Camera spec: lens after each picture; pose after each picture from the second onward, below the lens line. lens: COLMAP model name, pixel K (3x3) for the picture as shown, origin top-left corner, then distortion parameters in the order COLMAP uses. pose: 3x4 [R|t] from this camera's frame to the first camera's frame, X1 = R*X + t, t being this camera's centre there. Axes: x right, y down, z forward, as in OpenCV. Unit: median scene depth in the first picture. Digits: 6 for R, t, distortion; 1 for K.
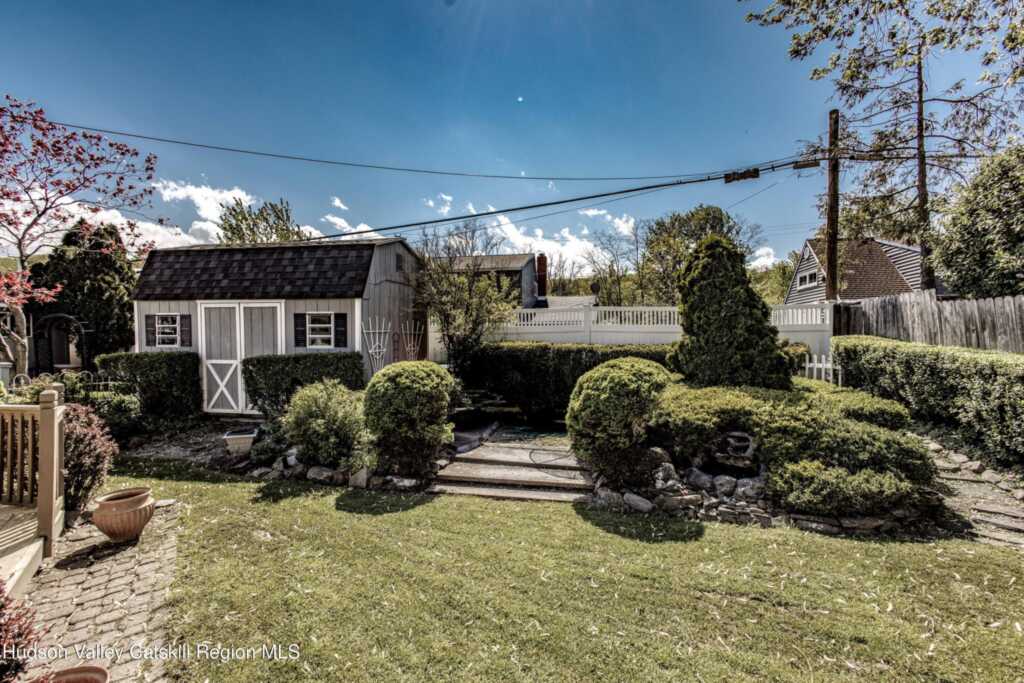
lens RADIAL K [[470.8, 0, 512.0], [0, 470.8, 341.5], [0, 0, 1]] dist [0.009075, -0.000250]
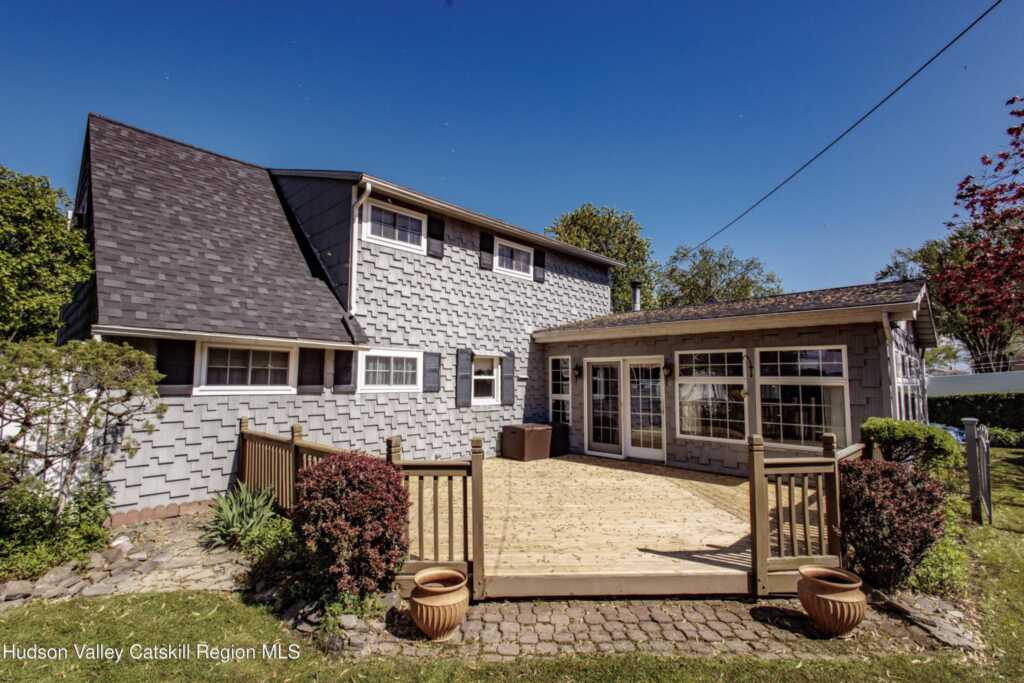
lens RADIAL K [[467.0, 0, 528.5], [0, 467.0, 335.2], [0, 0, 1]] dist [0.002334, 0.000212]
pose [[-0.539427, -0.085636, -0.837666, 0.137120], [-0.013178, 0.995552, -0.093291, -0.009723], [0.841929, -0.039285, -0.538156, 0.703249]]
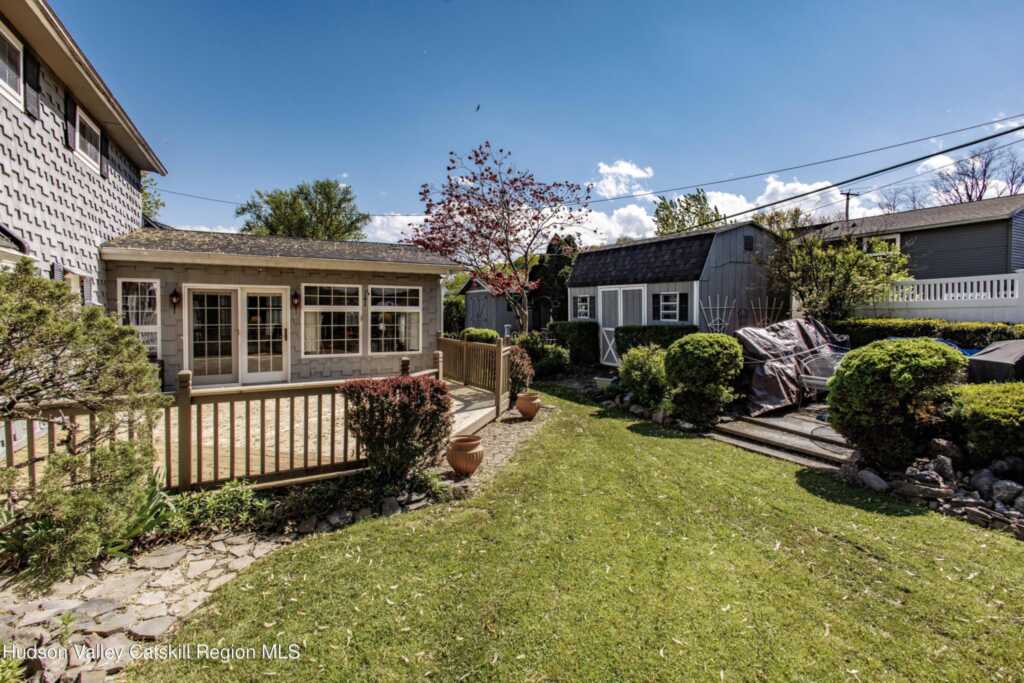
lens RADIAL K [[478.0, 0, 512.2], [0, 478.0, 309.5], [0, 0, 1]] dist [0.000386, -0.000263]
pose [[0.634132, 0.003446, -0.773217, 0.442625], [-0.010811, 0.999932, -0.004411, -0.009199], [0.773149, 0.011157, 0.634126, -0.194852]]
